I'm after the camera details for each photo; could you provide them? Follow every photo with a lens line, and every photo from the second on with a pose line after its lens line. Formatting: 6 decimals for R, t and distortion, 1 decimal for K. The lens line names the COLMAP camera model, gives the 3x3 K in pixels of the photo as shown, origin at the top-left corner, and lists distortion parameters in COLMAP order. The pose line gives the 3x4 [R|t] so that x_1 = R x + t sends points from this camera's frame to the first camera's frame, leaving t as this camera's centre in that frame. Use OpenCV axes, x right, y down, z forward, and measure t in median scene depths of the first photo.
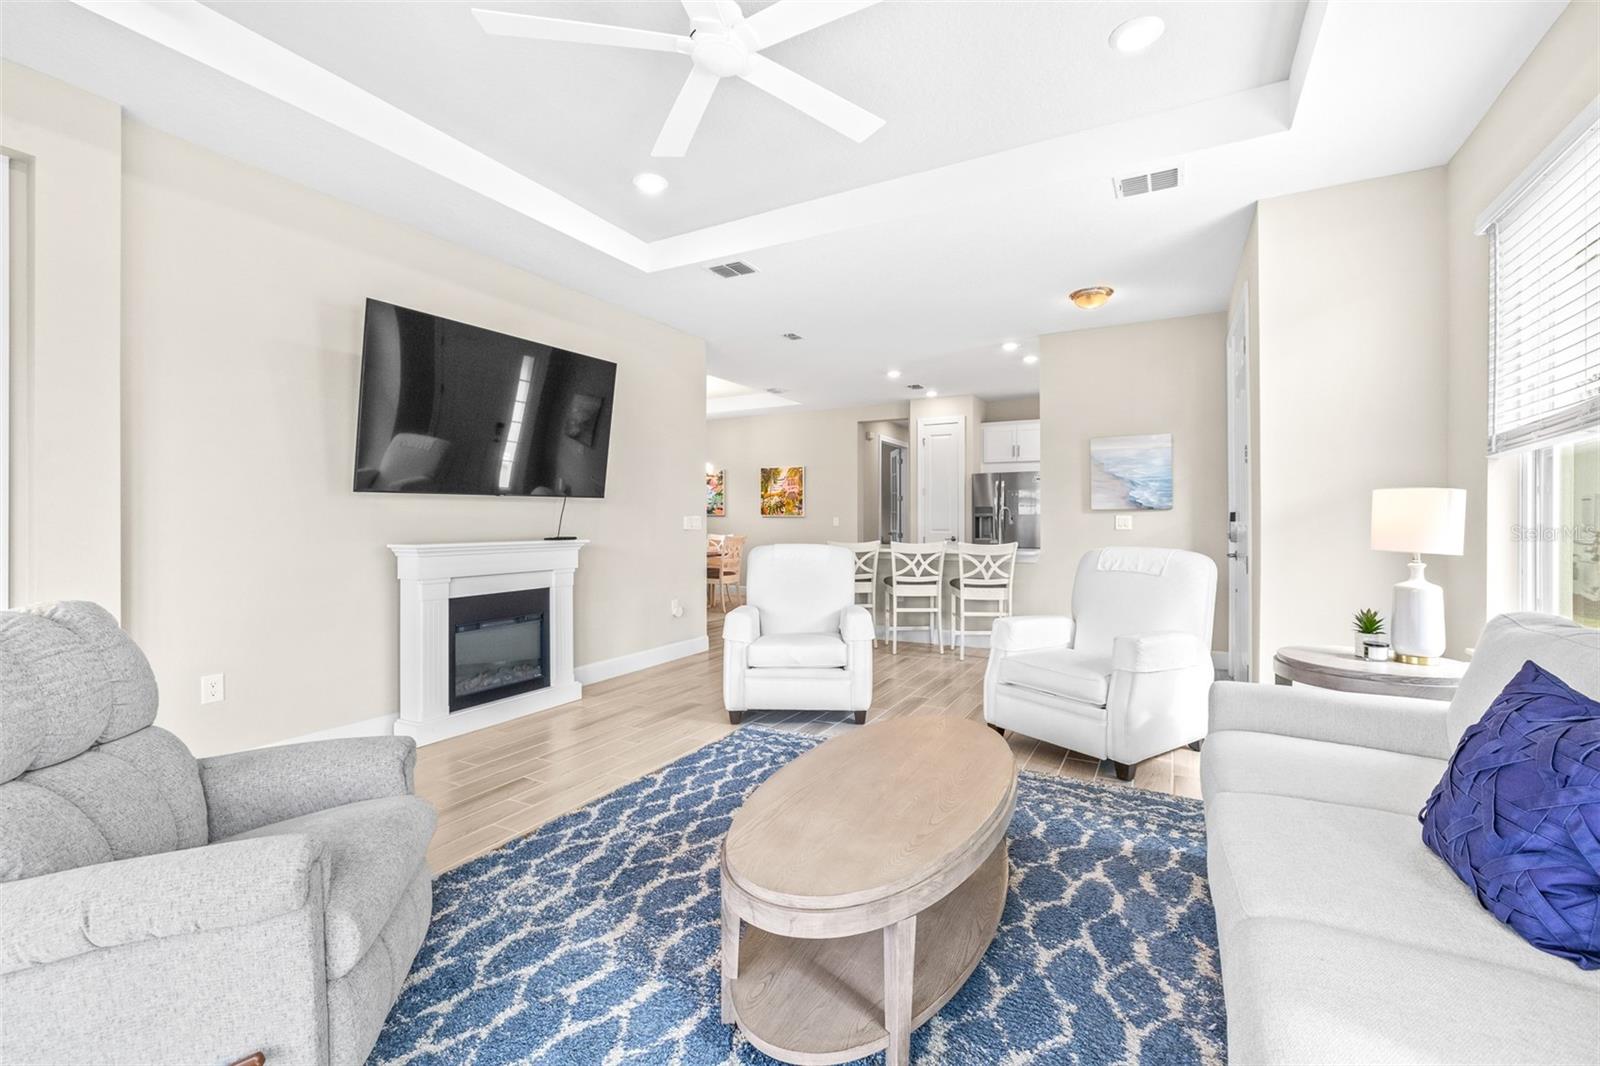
lens RADIAL K [[685.1, 0, 801.5], [0, 685.1, 508.1], [0, 0, 1]] dist [-0.000543, -0.000104]
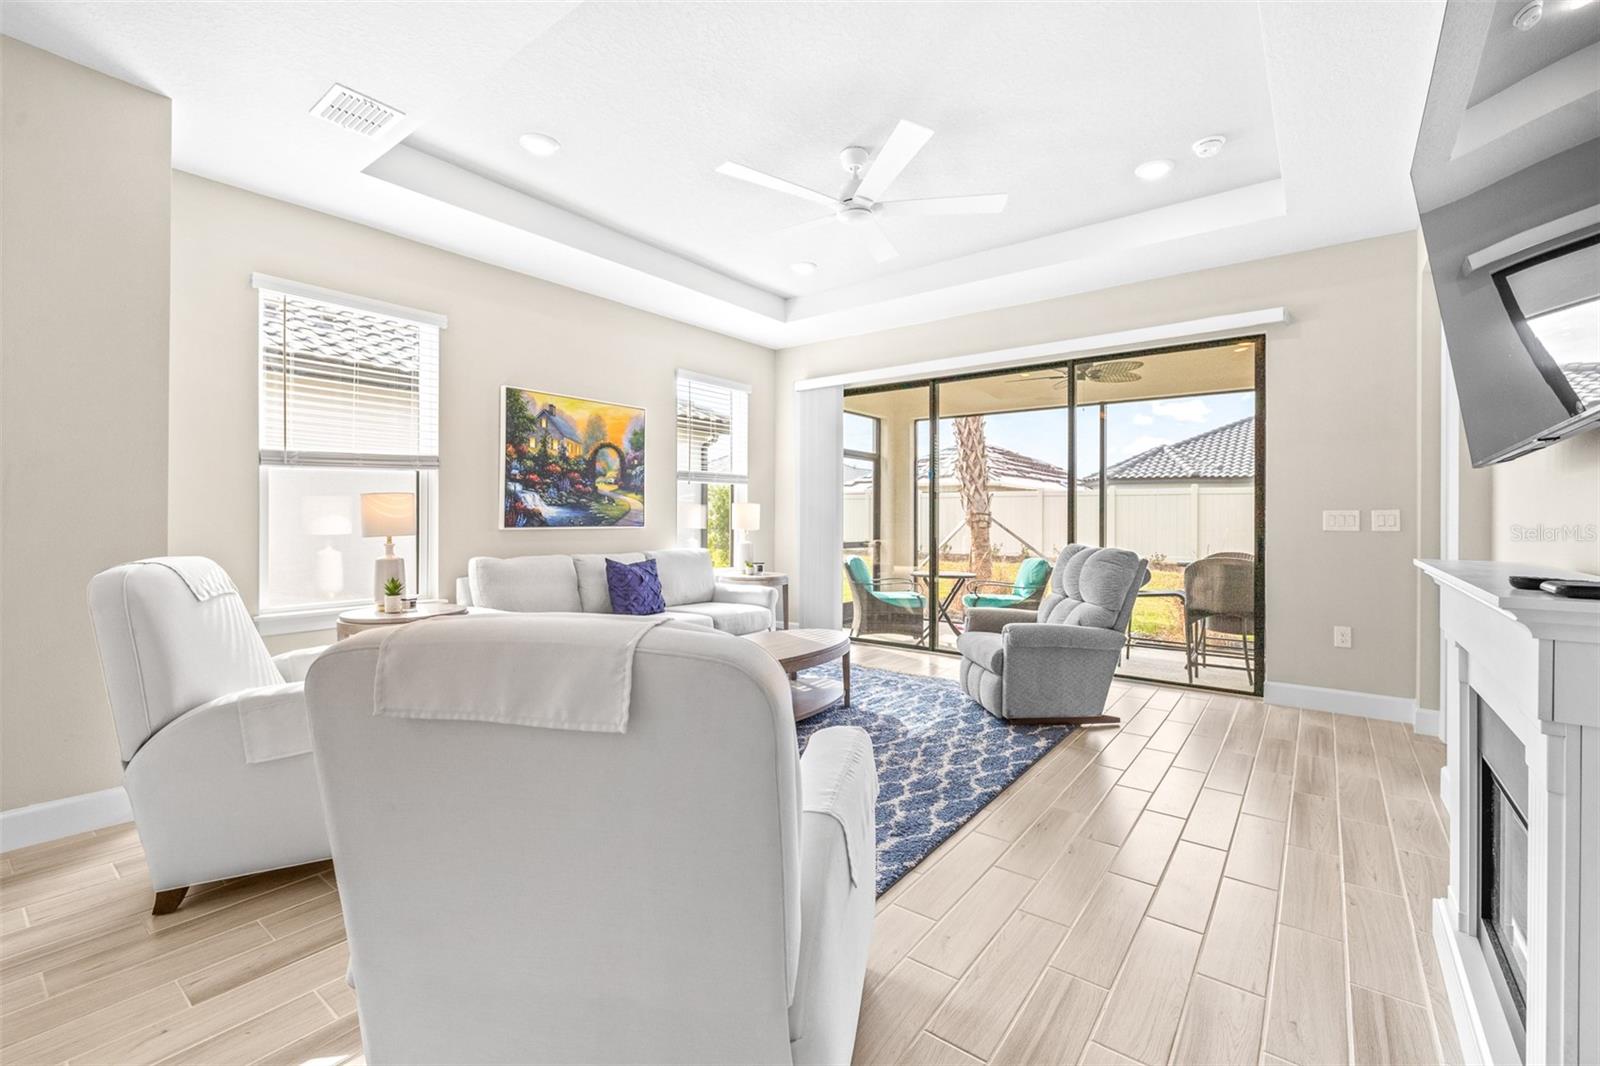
lens RADIAL K [[683.3, 0, 803.9], [0, 683.3, 516.2], [0, 0, 1]] dist [0.000190, 0.000064]
pose [[-0.987974, -0.001622, 0.154611, -0.186451], [-0.004754, 0.999791, -0.019892, 0.039328], [-0.154546, -0.020388, -0.987775, 1.949166]]
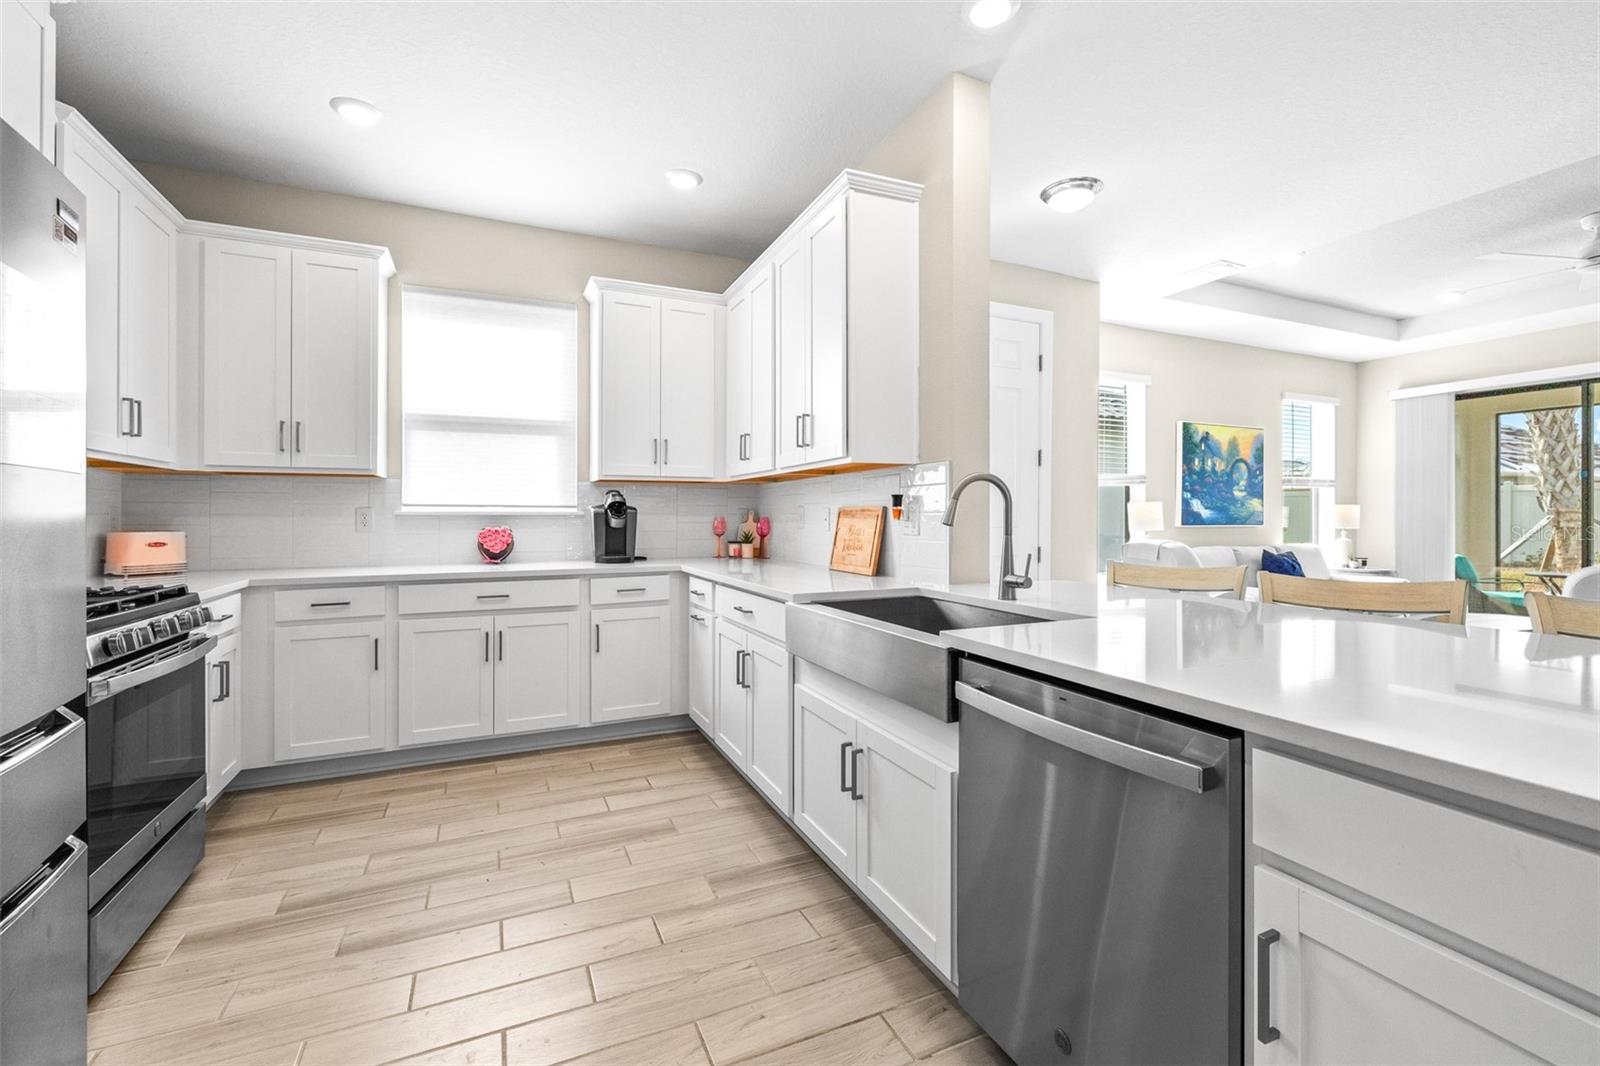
lens RADIAL K [[683.3, 0, 803.9], [0, 683.3, 516.2], [0, 0, 1]] dist [0.000190, 0.000064]
pose [[-0.797218, 0.000917, 0.603691, 0.366329], [-0.010530, 0.999826, -0.015423, 0.054544], [-0.603600, -0.018653, -0.797069, 2.895457]]
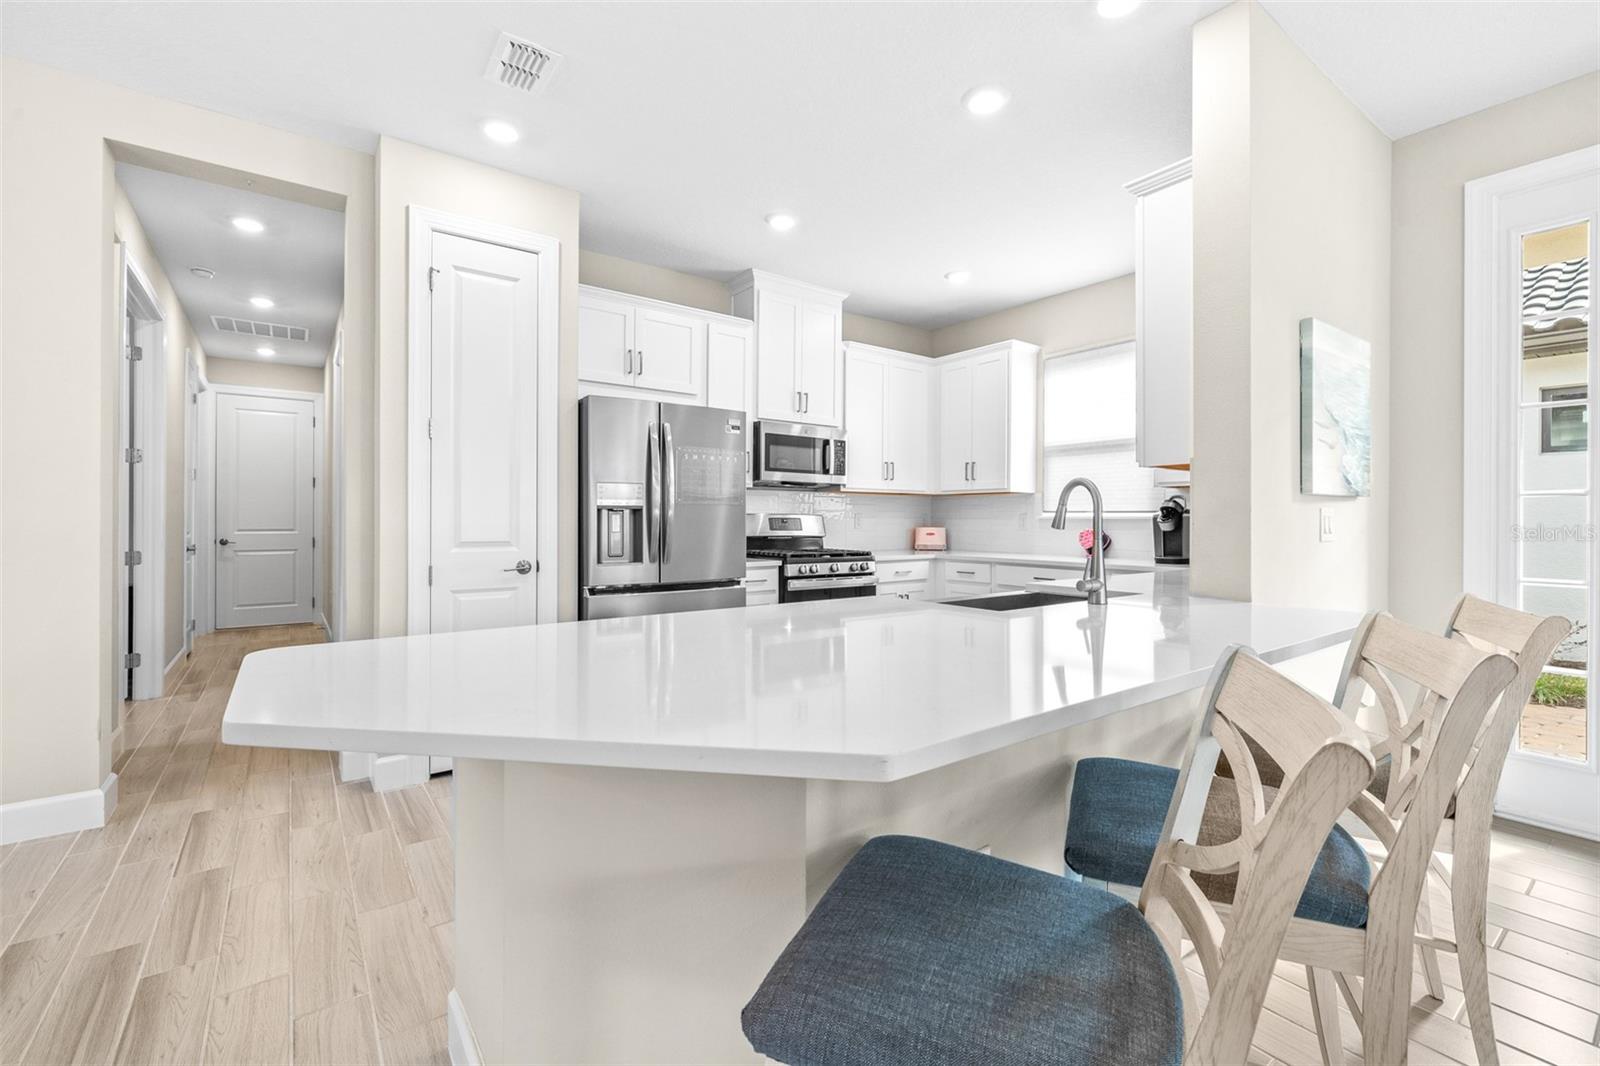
lens RADIAL K [[687.4, 0, 805.9], [0, 687.4, 518.6], [0, 0, 1]] dist [-0.000236, 0.000174]
pose [[0.420164, 0.001946, 0.907446, -0.149973], [-0.019623, 0.999783, 0.006942, 0.041013], [-0.907236, -0.020723, 0.420111, 2.169461]]
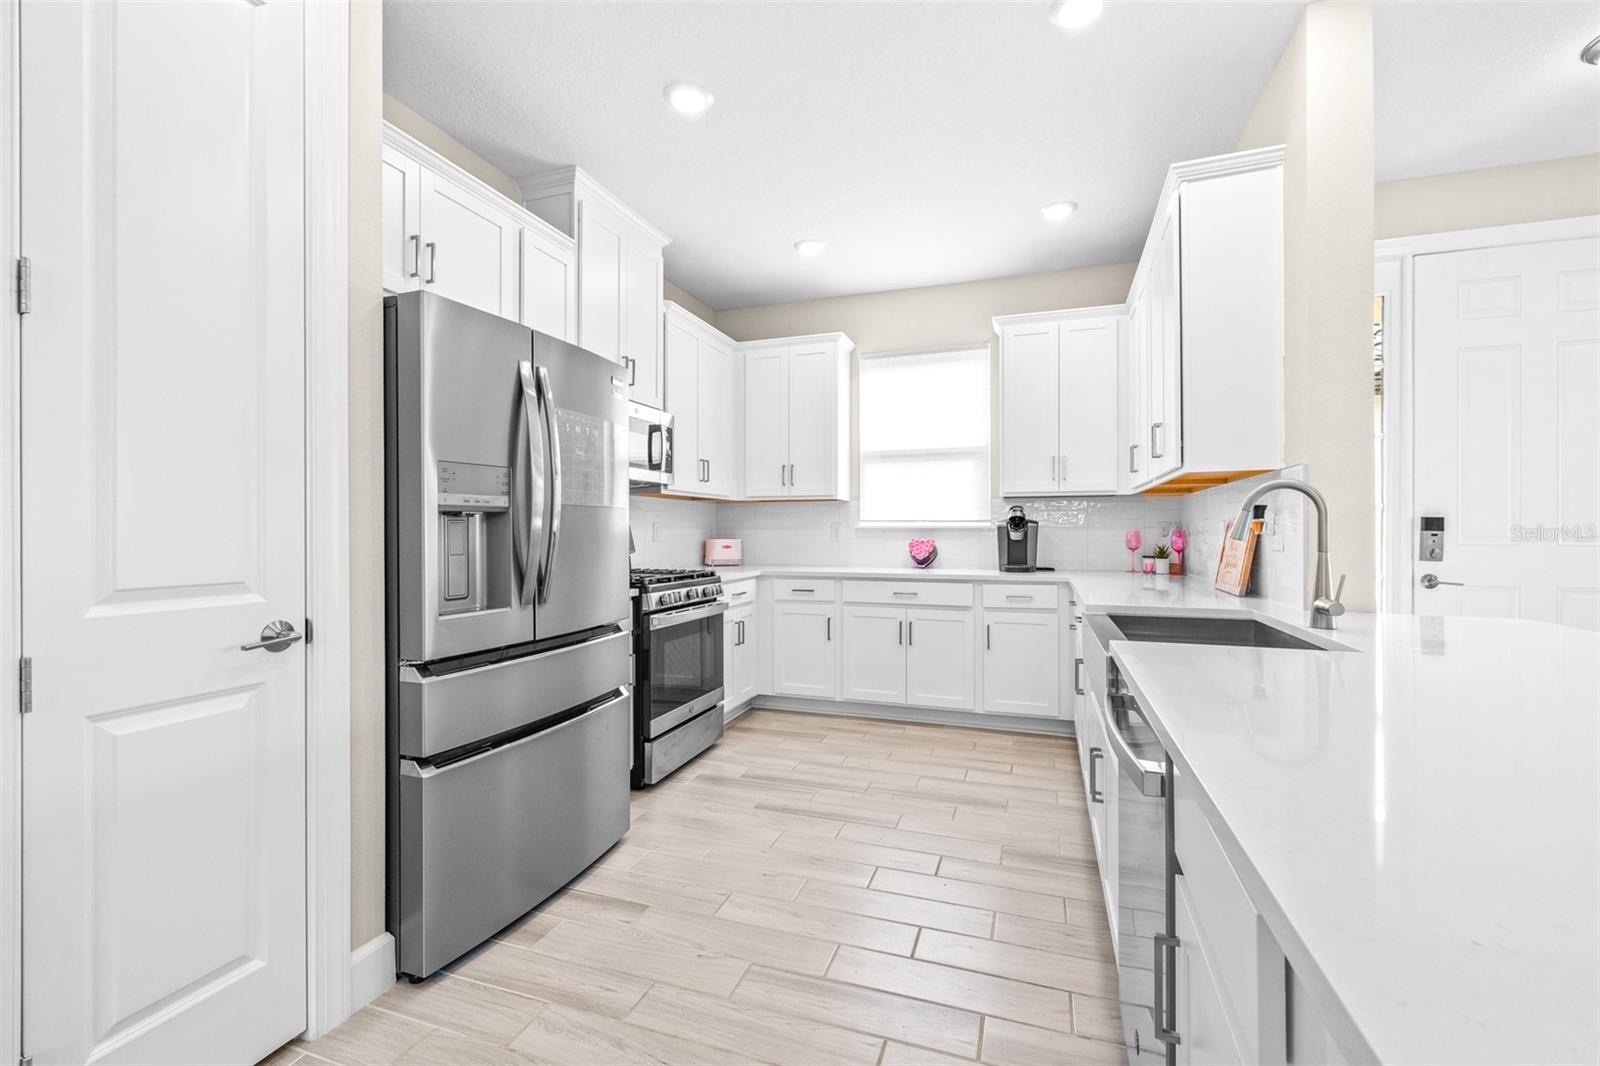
lens RADIAL K [[679.6, 0, 802.4], [0, 679.6, 528.4], [0, 0, 1]] dist [-0.000108, -0.000094]
pose [[-0.158916, 0.002106, 0.987290, 0.108282], [-0.018822, 0.999810, -0.005162, 0.051844], [-0.987113, -0.019403, -0.158846, 2.745044]]
